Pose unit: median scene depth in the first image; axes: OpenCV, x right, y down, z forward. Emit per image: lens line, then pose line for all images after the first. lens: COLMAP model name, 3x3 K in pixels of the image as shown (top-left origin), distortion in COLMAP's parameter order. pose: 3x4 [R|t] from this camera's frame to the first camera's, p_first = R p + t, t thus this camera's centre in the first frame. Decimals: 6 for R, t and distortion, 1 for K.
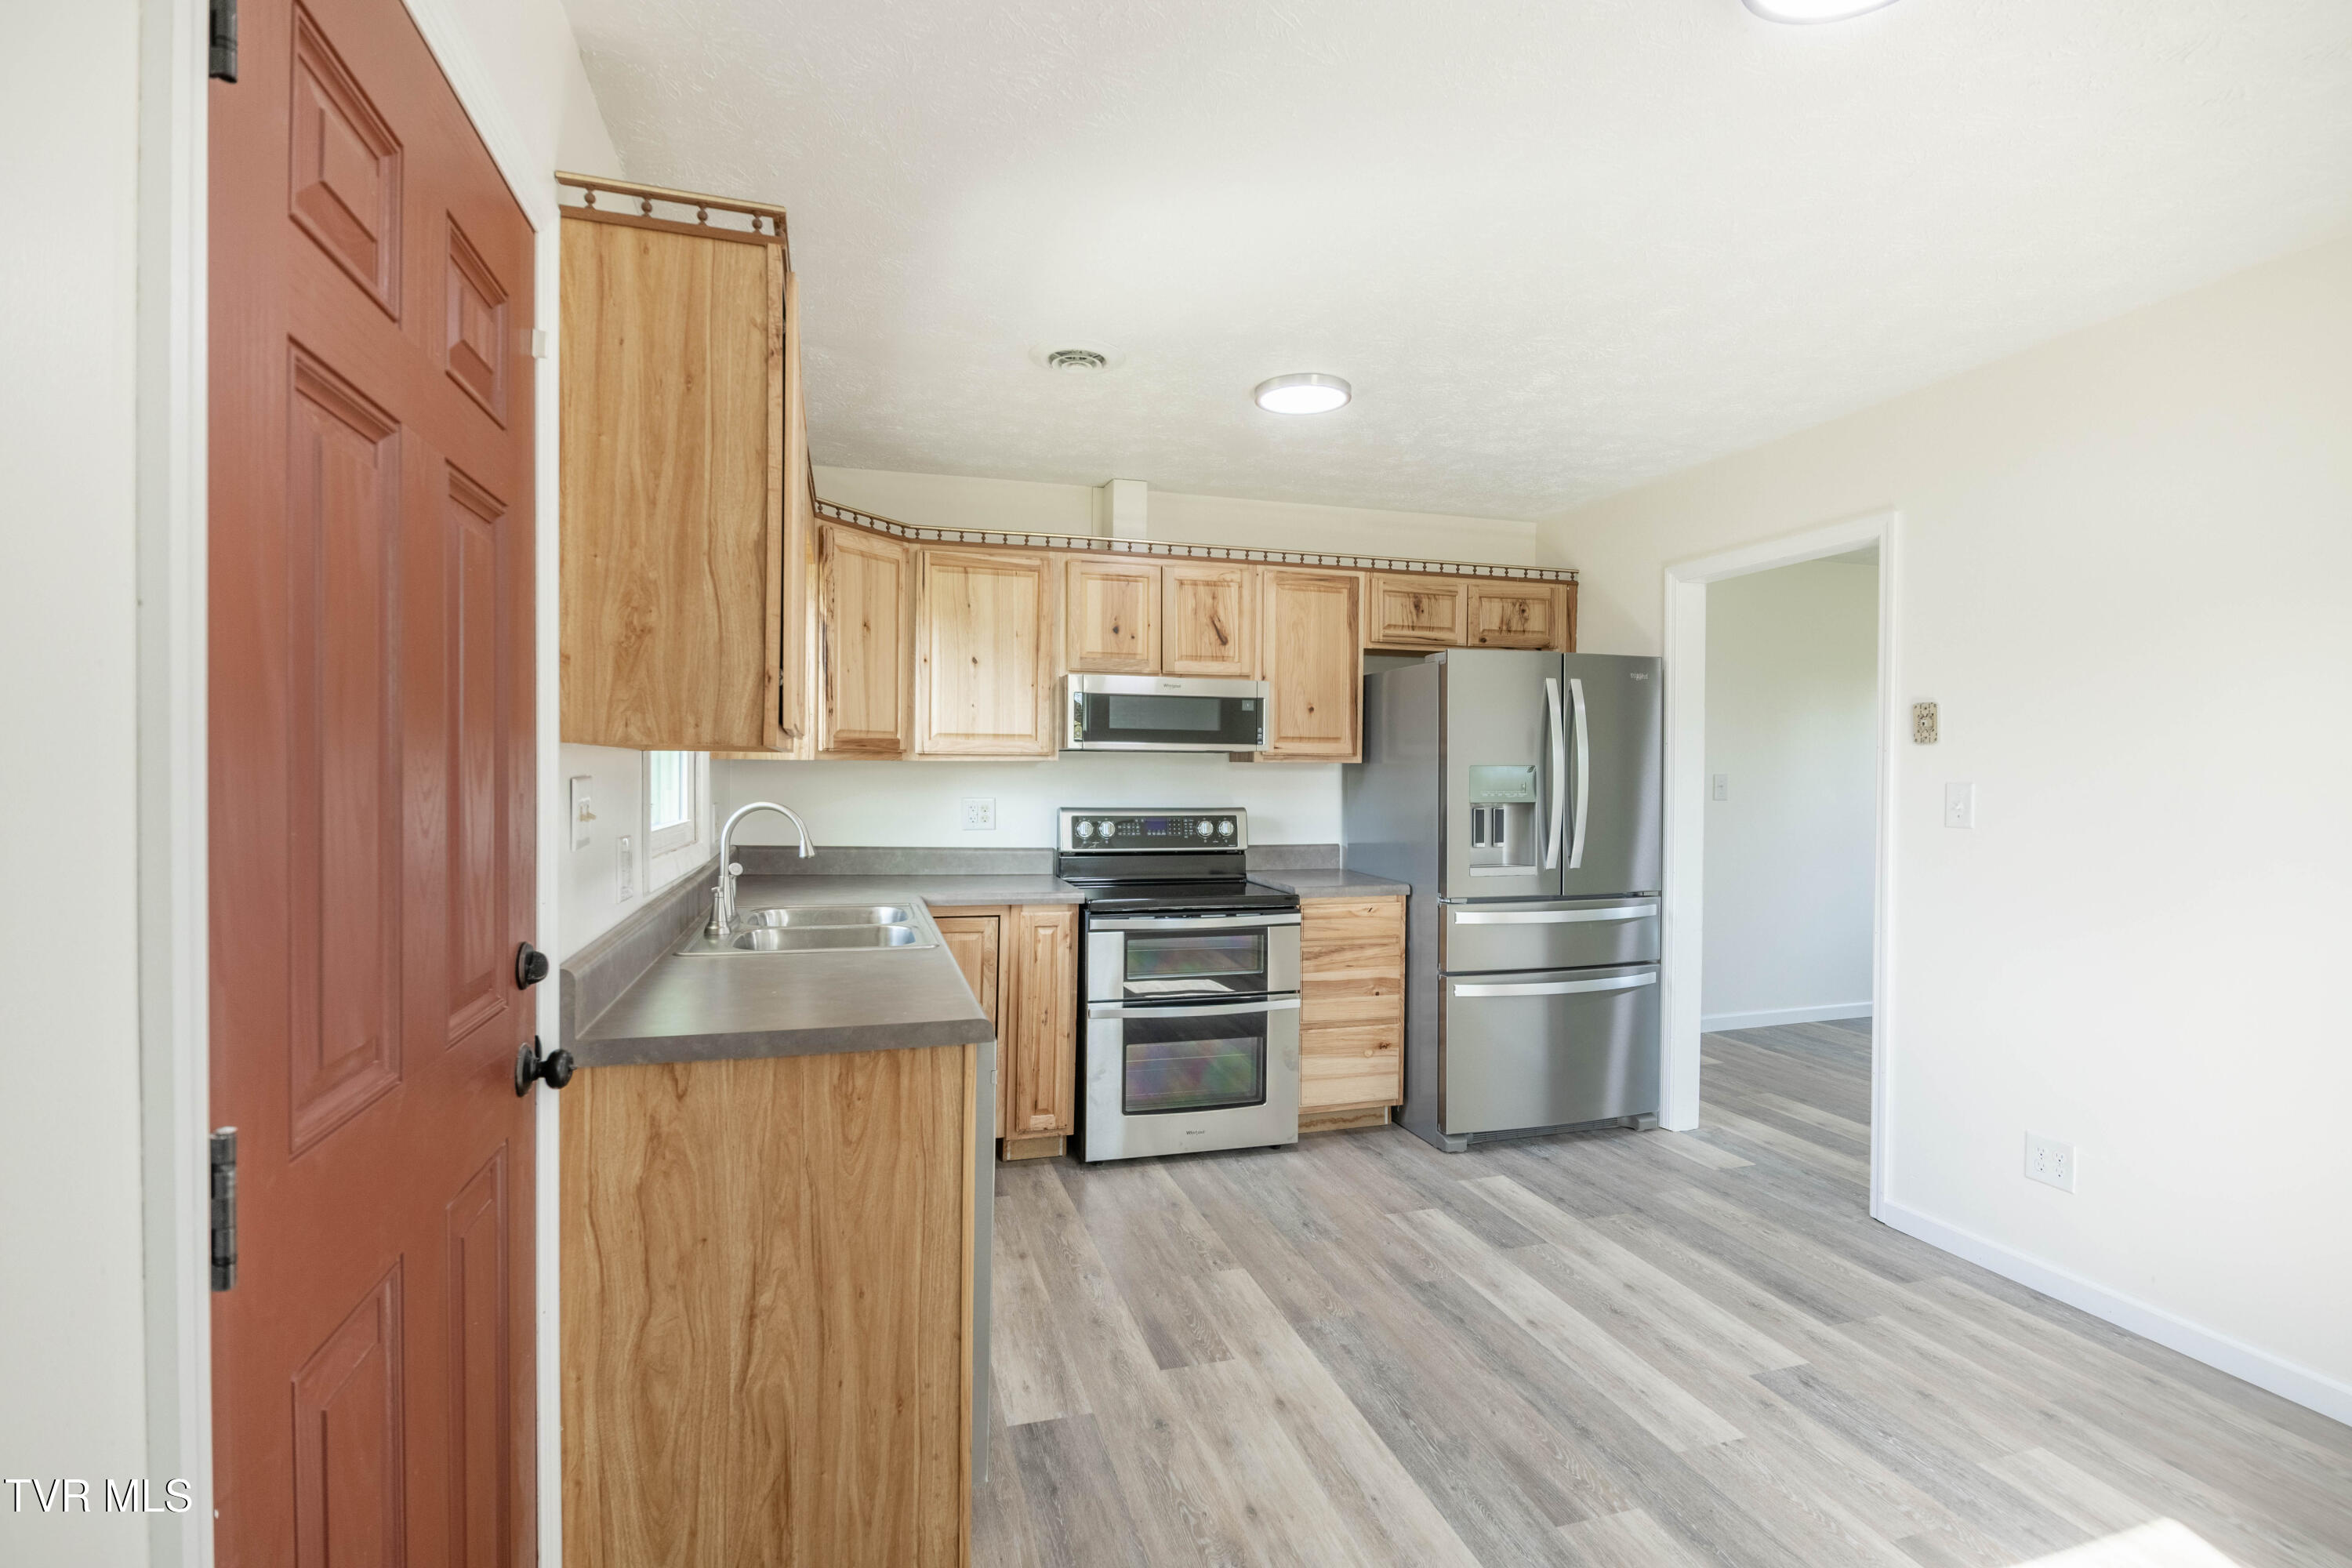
lens RADIAL K [[1089.0, 0, 1180.6], [0, 1089.0, 783.0], [0, 0, 1]] dist [-0.000927, -0.009644]
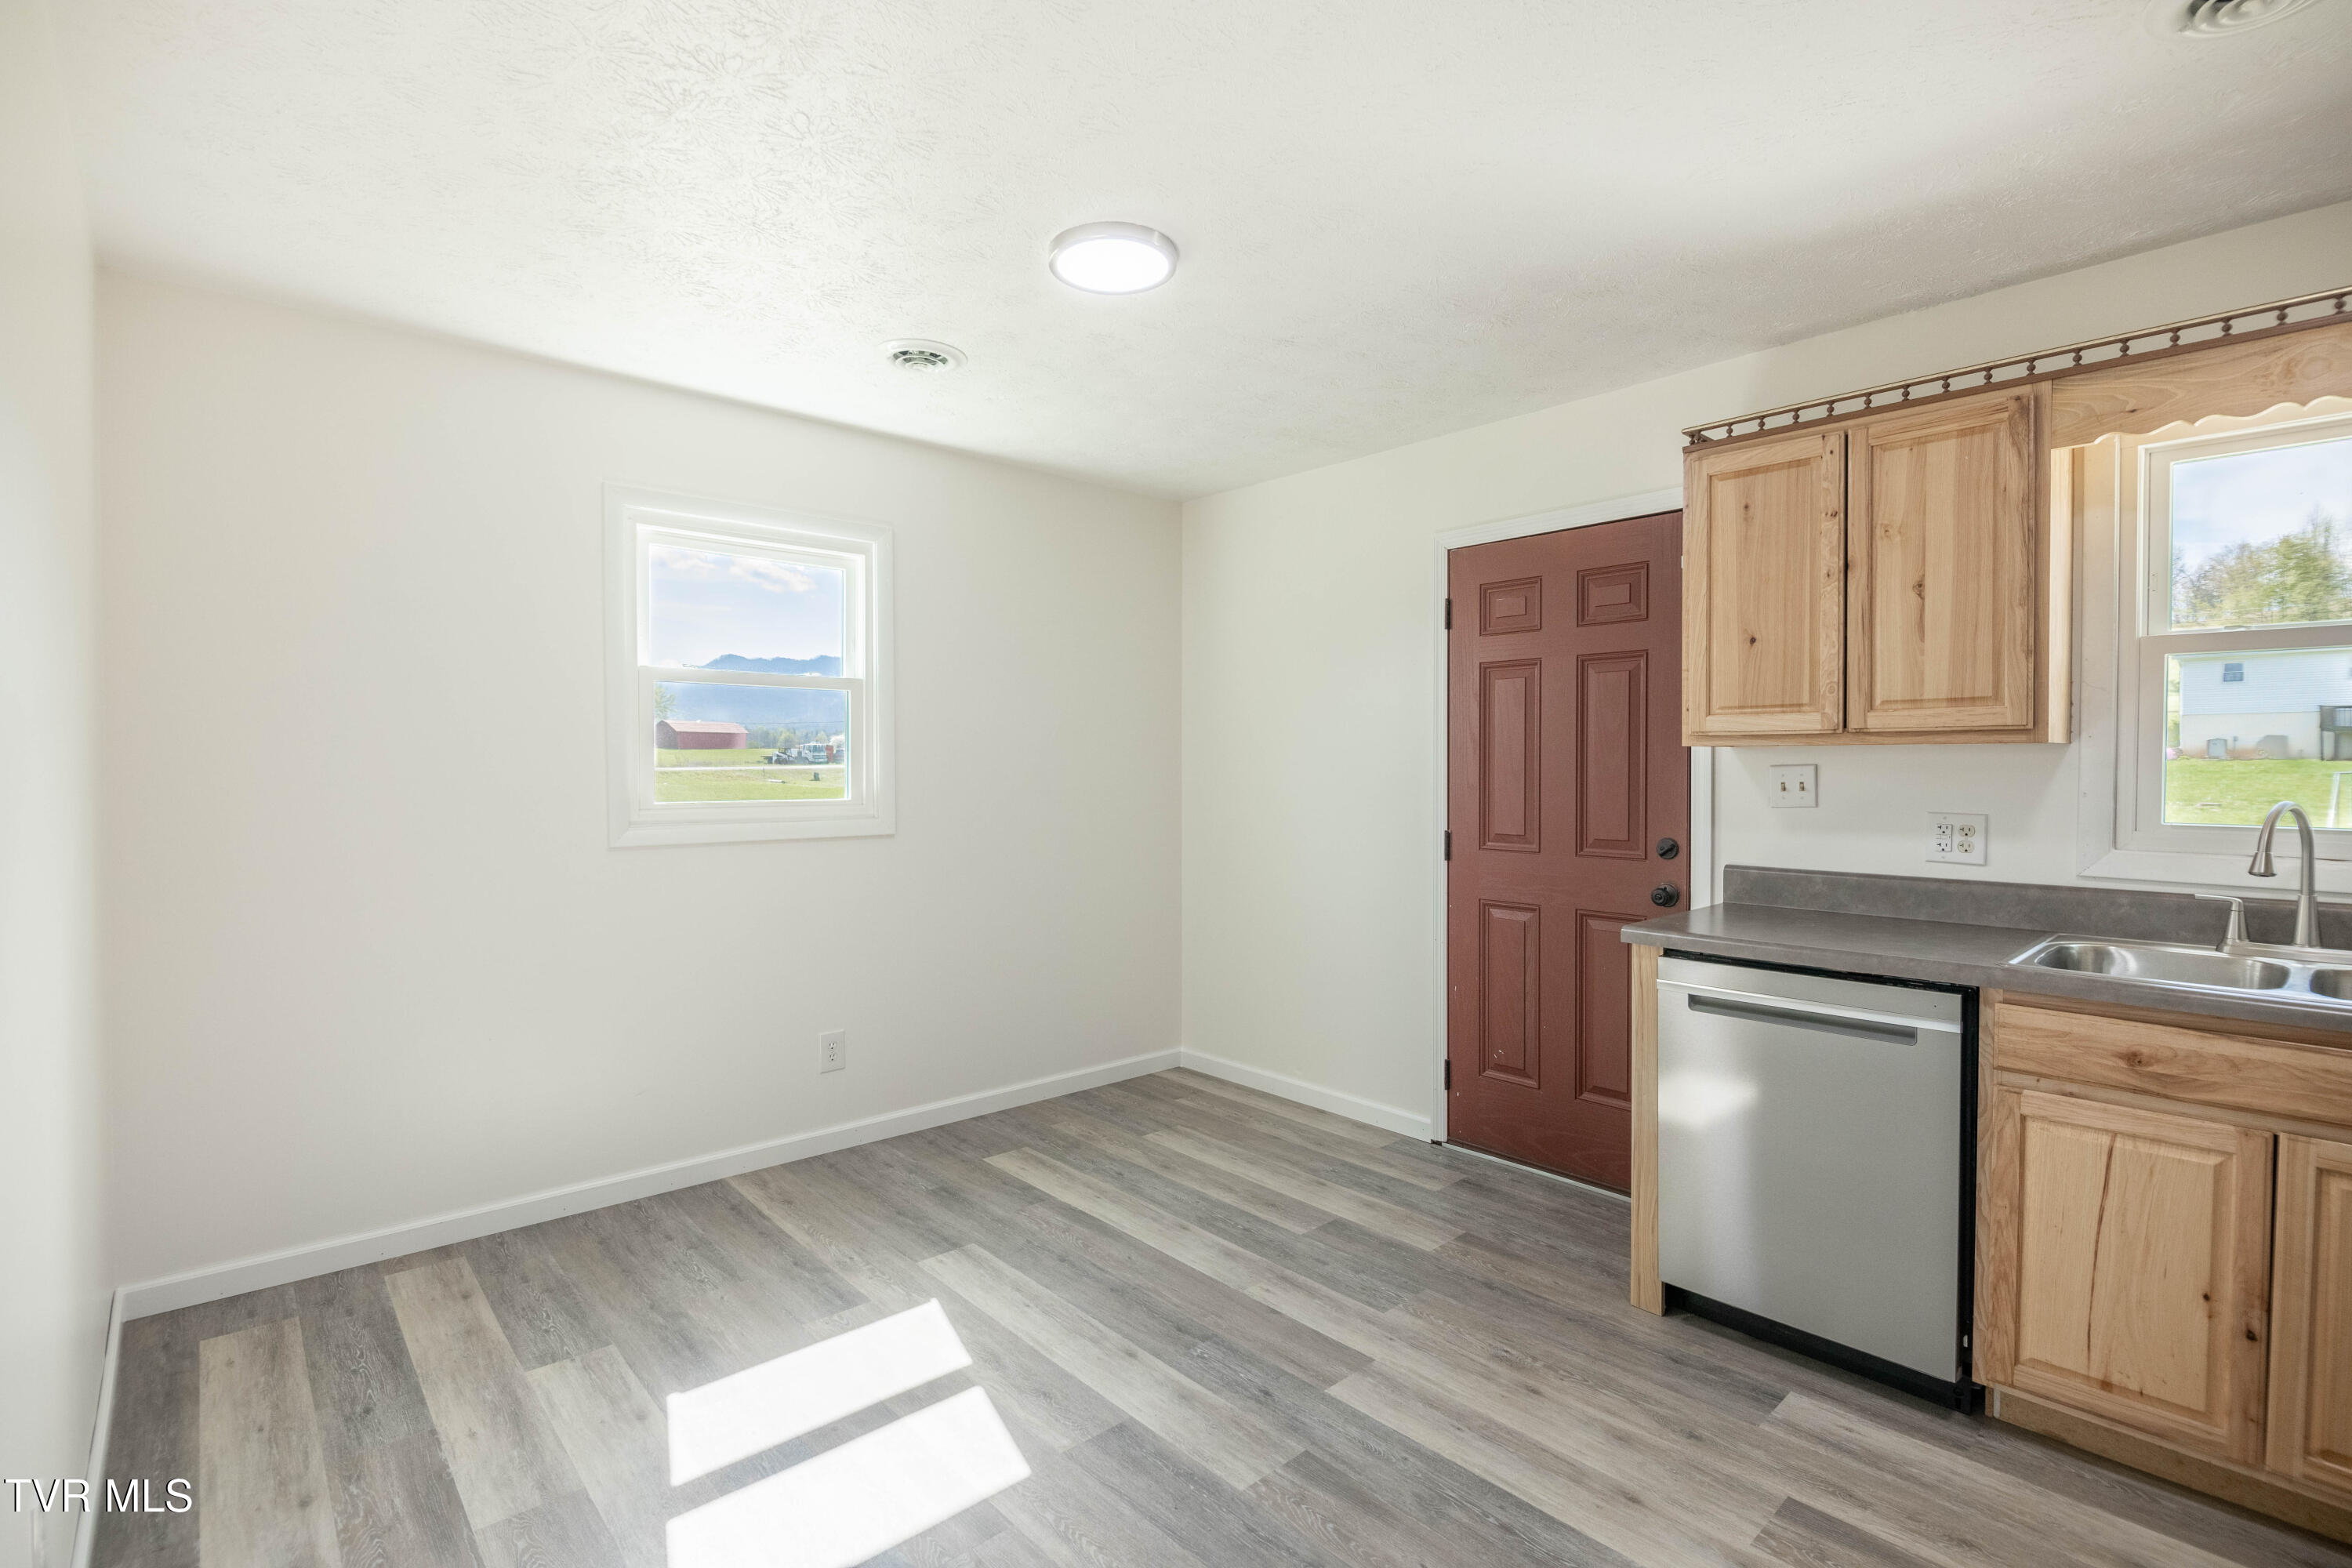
lens RADIAL K [[1089.0, 0, 1180.6], [0, 1089.0, 783.0], [0, 0, 1]] dist [-0.000927, -0.009644]
pose [[-0.905485, 0.002189, -0.424372, 0.485042], [-0.009938, 0.999603, 0.026362, -0.005953], [0.424261, 0.028088, -0.905104, 1.007461]]
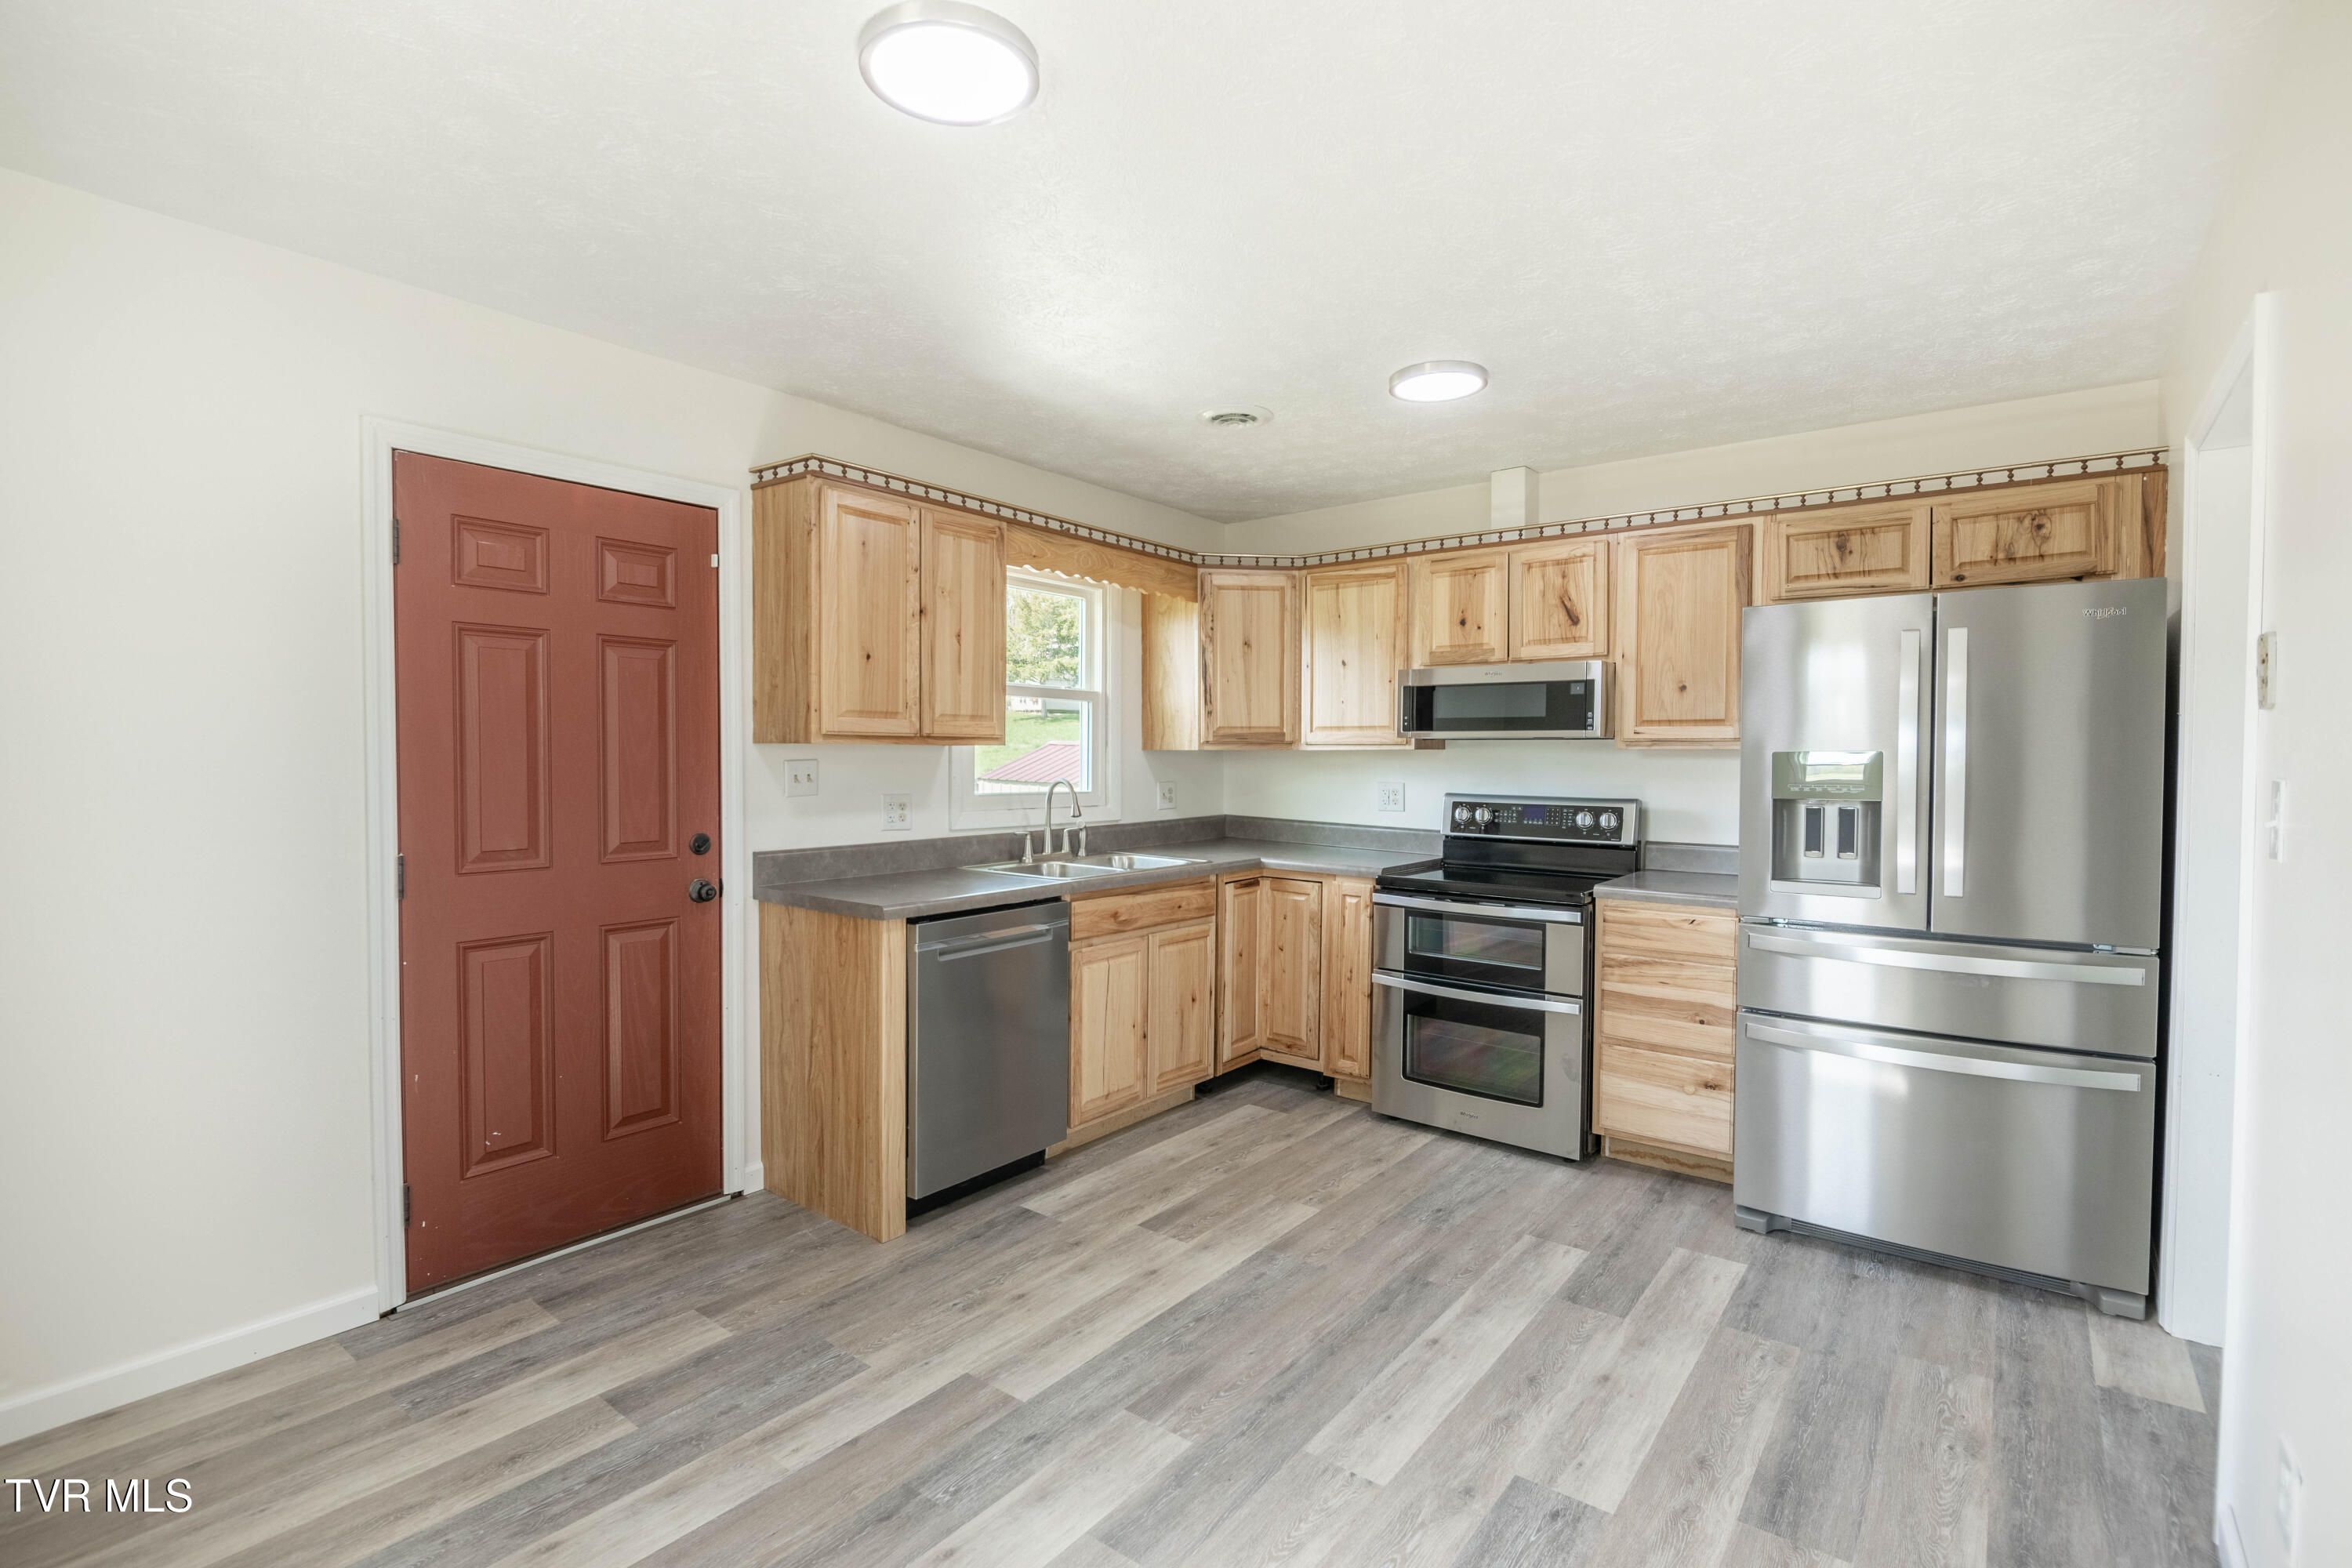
lens RADIAL K [[1089.0, 0, 1180.6], [0, 1089.0, 783.0], [0, 0, 1]] dist [-0.000927, -0.009644]
pose [[0.579816, 0.018417, -0.814540, 0.691462], [-0.010948, 0.999830, 0.014813, -0.000210], [0.814674, 0.000329, 0.579919, 0.197282]]
